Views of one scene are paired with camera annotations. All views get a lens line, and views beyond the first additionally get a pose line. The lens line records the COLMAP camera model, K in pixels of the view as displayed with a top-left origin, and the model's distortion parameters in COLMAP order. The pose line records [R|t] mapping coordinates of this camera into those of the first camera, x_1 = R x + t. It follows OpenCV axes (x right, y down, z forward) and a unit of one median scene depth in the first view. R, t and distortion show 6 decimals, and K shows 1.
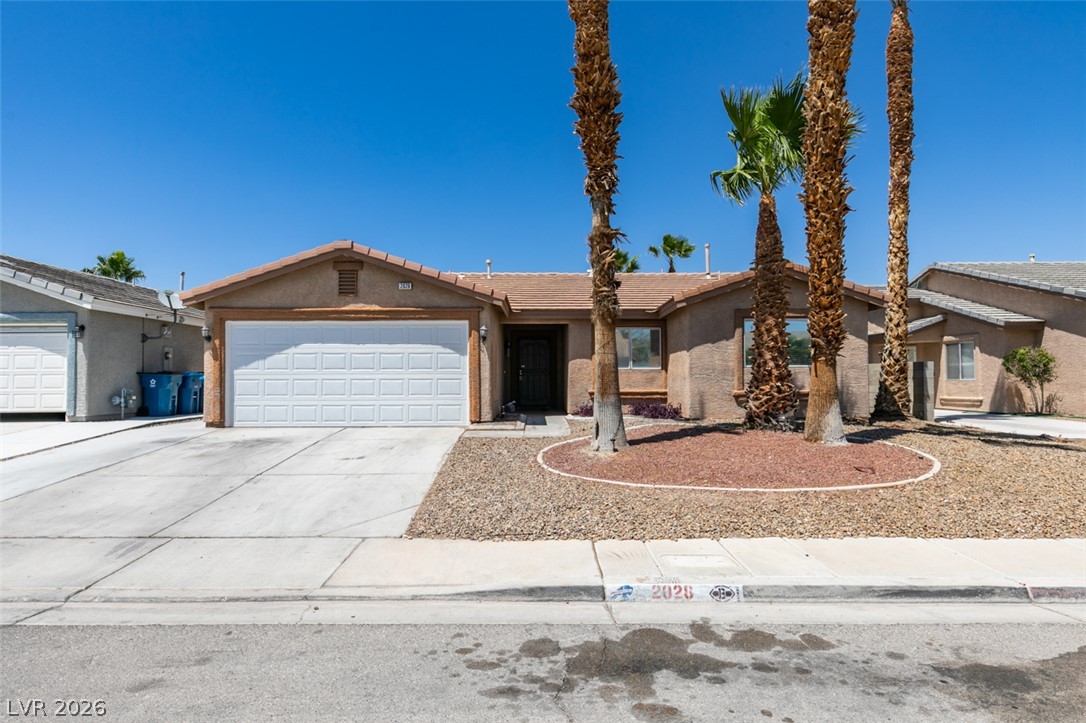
lens RADIAL K [[485.2, 0, 540.3], [0, 485.2, 361.7], [0, 0, 1]] dist [0.001780, -0.000515]
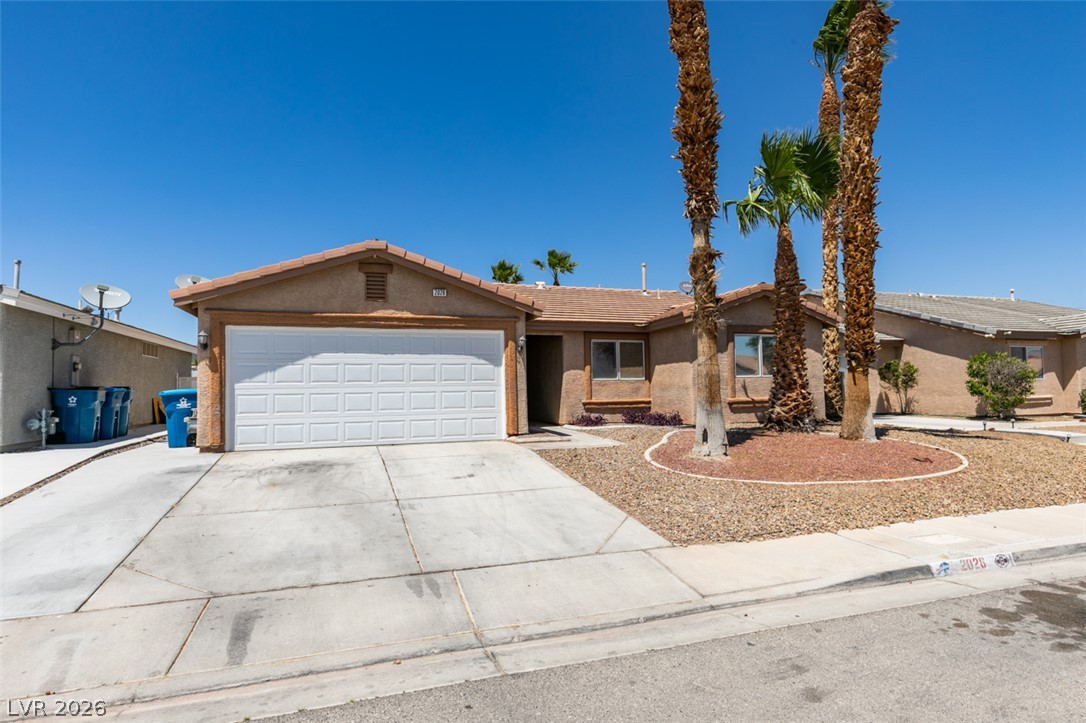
lens RADIAL K [[490.2, 0, 542.3], [0, 490.2, 365.6], [0, 0, 1]] dist [0.002079, -0.000476]
pose [[0.963952, 0.001147, 0.266074, -0.348252], [0.002849, 0.999889, -0.014635, -0.000432], [-0.266062, 0.014865, 0.963841, 0.034215]]
